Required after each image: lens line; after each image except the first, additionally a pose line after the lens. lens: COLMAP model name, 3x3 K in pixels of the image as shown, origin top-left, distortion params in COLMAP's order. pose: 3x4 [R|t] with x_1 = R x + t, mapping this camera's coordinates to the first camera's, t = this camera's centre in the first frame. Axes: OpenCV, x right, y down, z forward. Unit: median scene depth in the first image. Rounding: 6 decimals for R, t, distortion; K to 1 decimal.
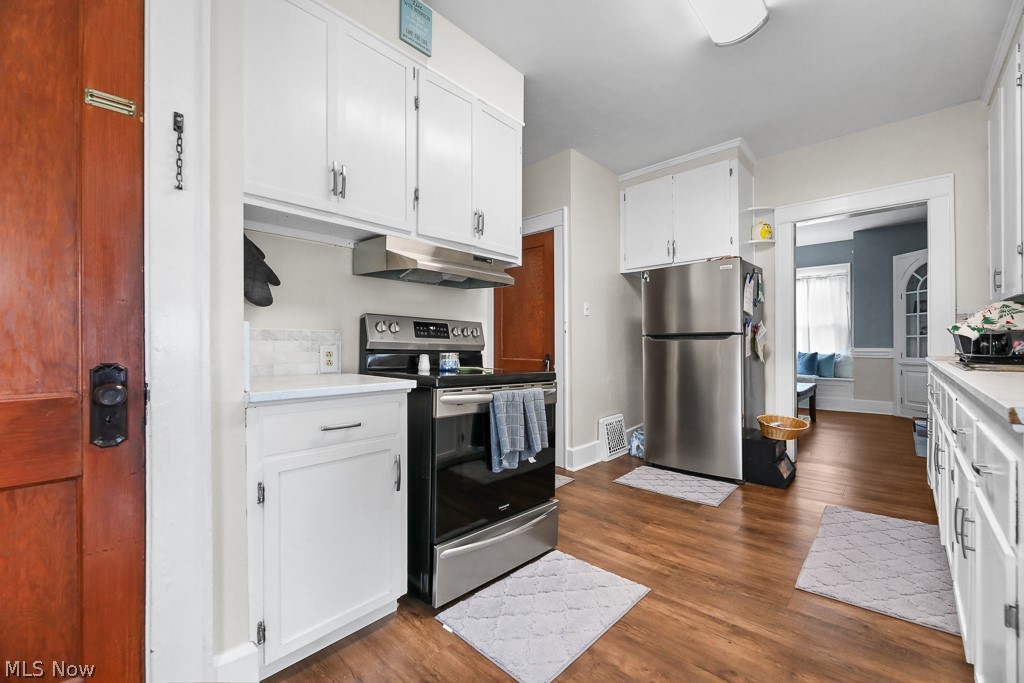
lens RADIAL K [[417.8, 0, 511.2], [0, 417.8, 344.2], [0, 0, 1]] dist [-0.003204, -0.000964]
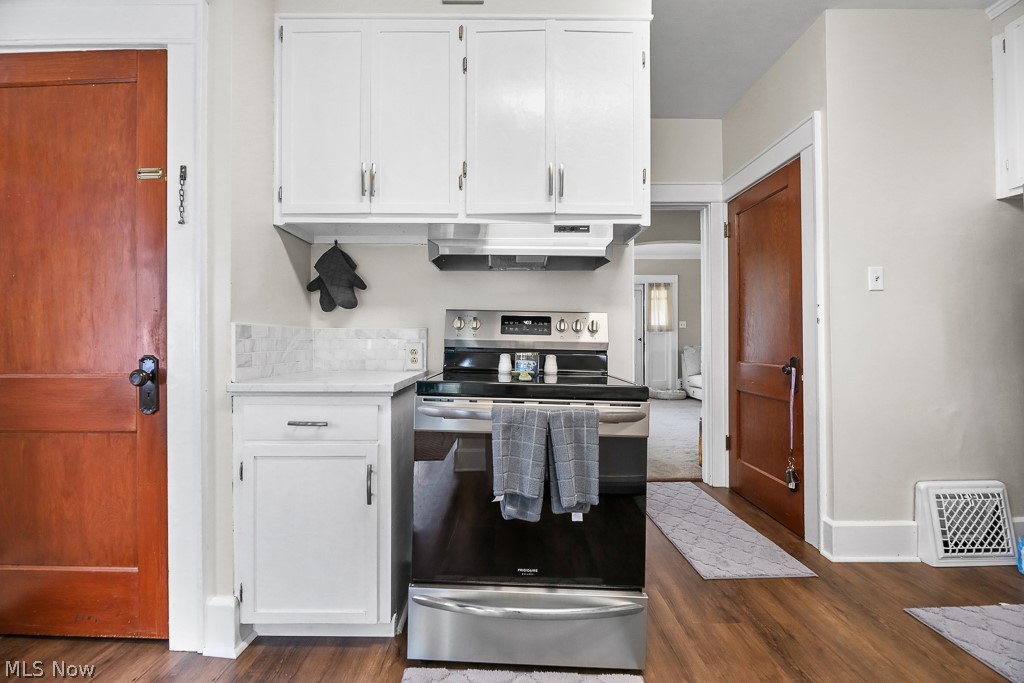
lens RADIAL K [[417.8, 0, 506.9], [0, 417.8, 339.2], [0, 0, 1]] dist [-0.003204, -0.000964]
pose [[0.676548, -0.005568, -0.736377, 0.417565], [0.000979, 0.999977, -0.006661, 0.000128], [0.736397, 0.003785, 0.676539, 0.424017]]
